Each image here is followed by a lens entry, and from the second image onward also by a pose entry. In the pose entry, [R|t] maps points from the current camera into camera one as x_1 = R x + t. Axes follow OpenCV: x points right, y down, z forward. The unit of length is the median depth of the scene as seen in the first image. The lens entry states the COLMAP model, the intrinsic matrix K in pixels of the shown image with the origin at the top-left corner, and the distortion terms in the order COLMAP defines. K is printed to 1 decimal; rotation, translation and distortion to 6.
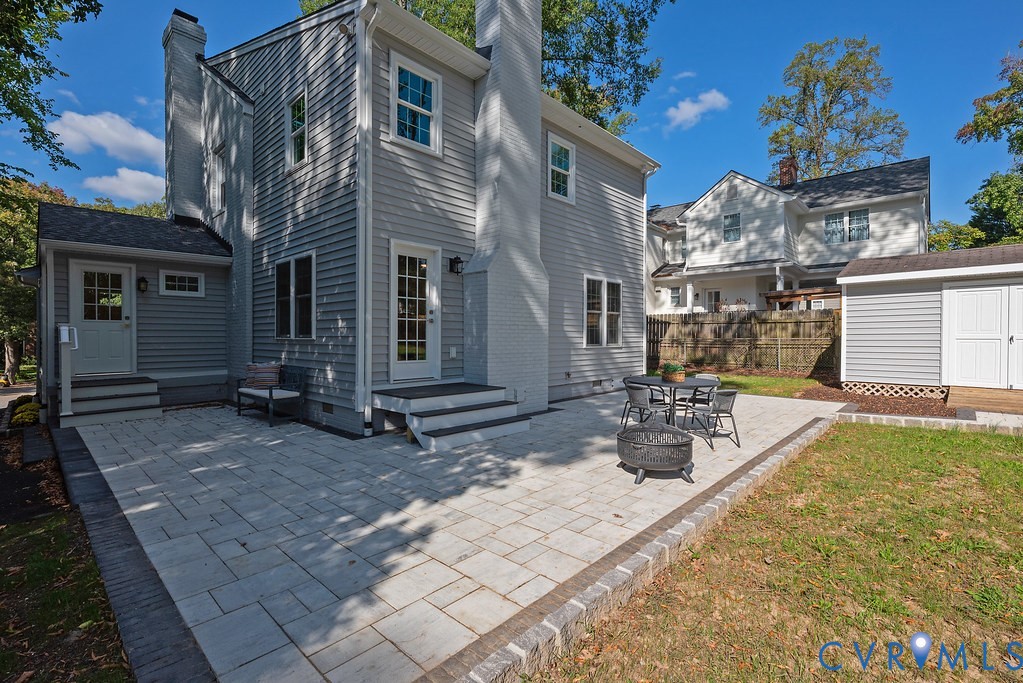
lens RADIAL K [[460.7, 0, 510.4], [0, 460.7, 336.4], [0, 0, 1]] dist [-0.000100, -0.000321]
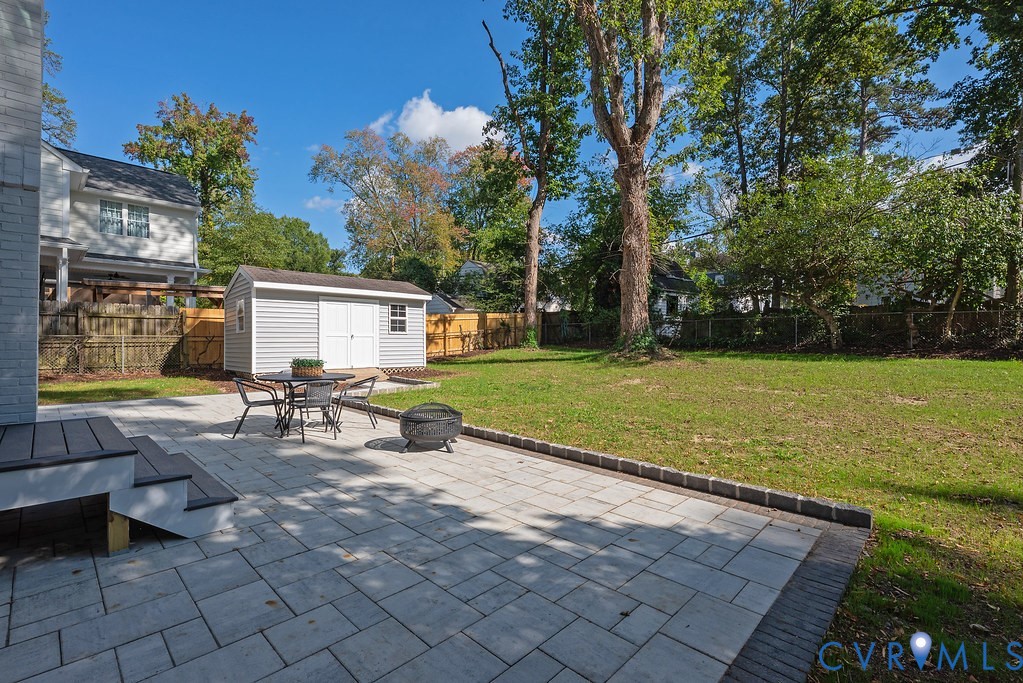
lens RADIAL K [[460.7, 0, 510.7], [0, 460.7, 338.1], [0, 0, 1]] dist [-0.000100, -0.000321]
pose [[0.005720, 0.003008, 0.999979, -0.463632], [-0.004083, 0.999987, -0.002984, 0.013356], [-0.999975, -0.004066, 0.005732, 0.424487]]
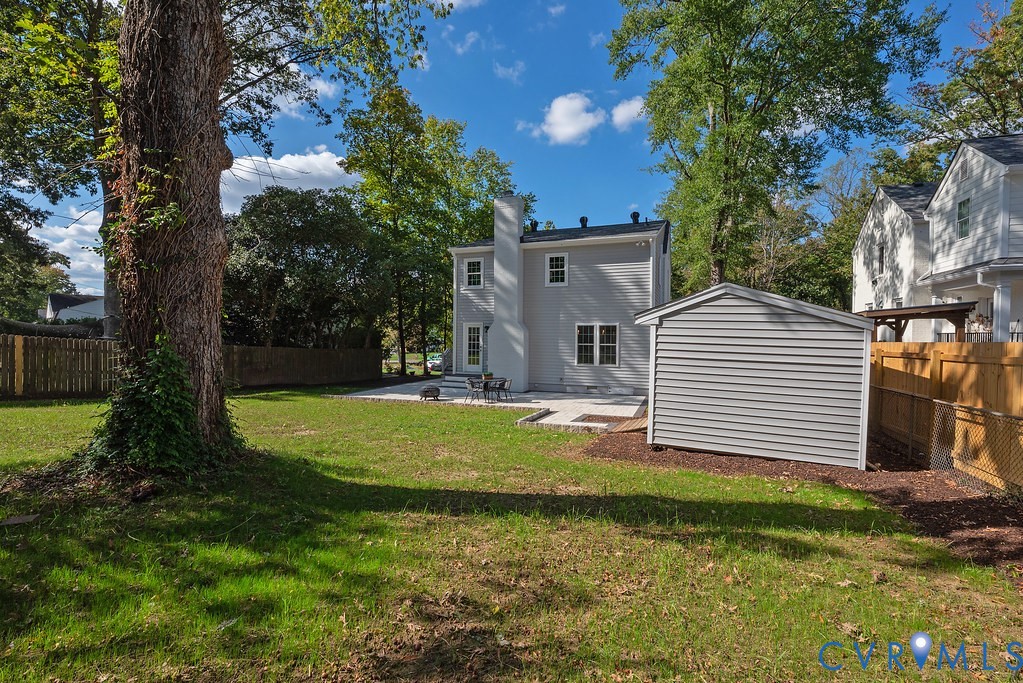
lens RADIAL K [[477.5, 0, 503.4], [0, 477.5, 345.4], [0, 0, 1]] dist [0.001202, 0.001546]
pose [[0.363491, 0.023592, -0.931299, 2.041011], [-0.006299, 0.999719, 0.022866, -0.106194], [0.931576, -0.002446, 0.363537, 0.097892]]
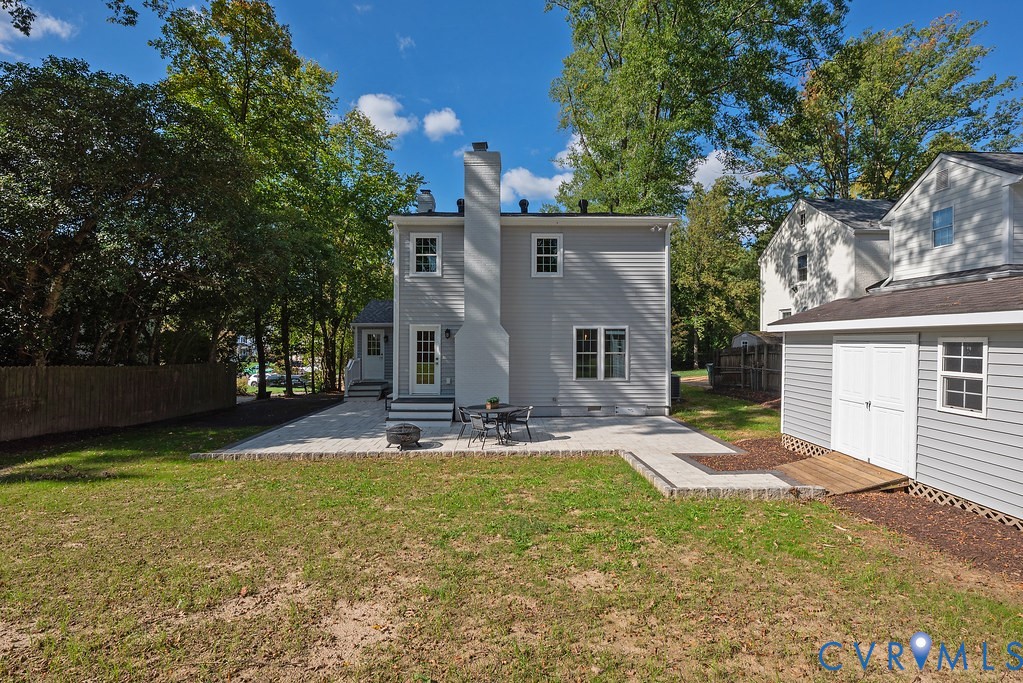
lens RADIAL K [[477.5, 0, 508.9], [0, 477.5, 337.4], [0, 0, 1]] dist [0.001202, 0.001546]
pose [[0.699138, -0.002573, -0.714982, 1.197506], [-0.001517, 0.999986, -0.005082, -0.110191], [0.714986, 0.004637, 0.699124, -0.132117]]
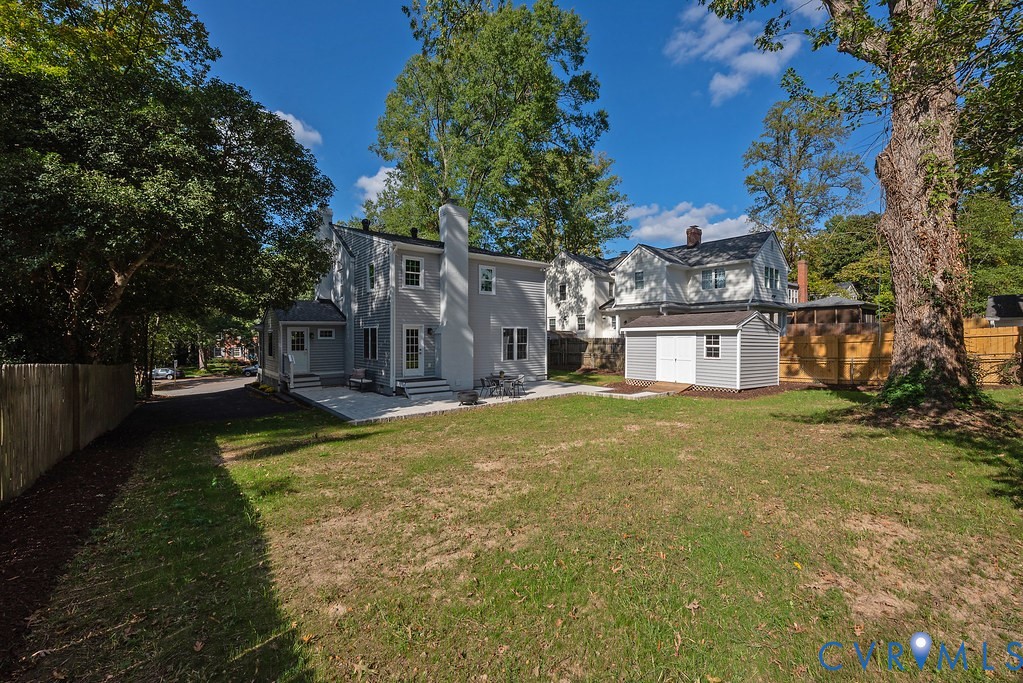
lens RADIAL K [[431.9, 0, 518.3], [0, 431.9, 334.5], [0, 0, 1]] dist [-0.010433, 0.001019]
pose [[0.991269, -0.004841, -0.131764, 0.577643], [0.004589, 0.999987, -0.002214, -0.109028], [0.131773, 0.001590, 0.991279, -1.106407]]
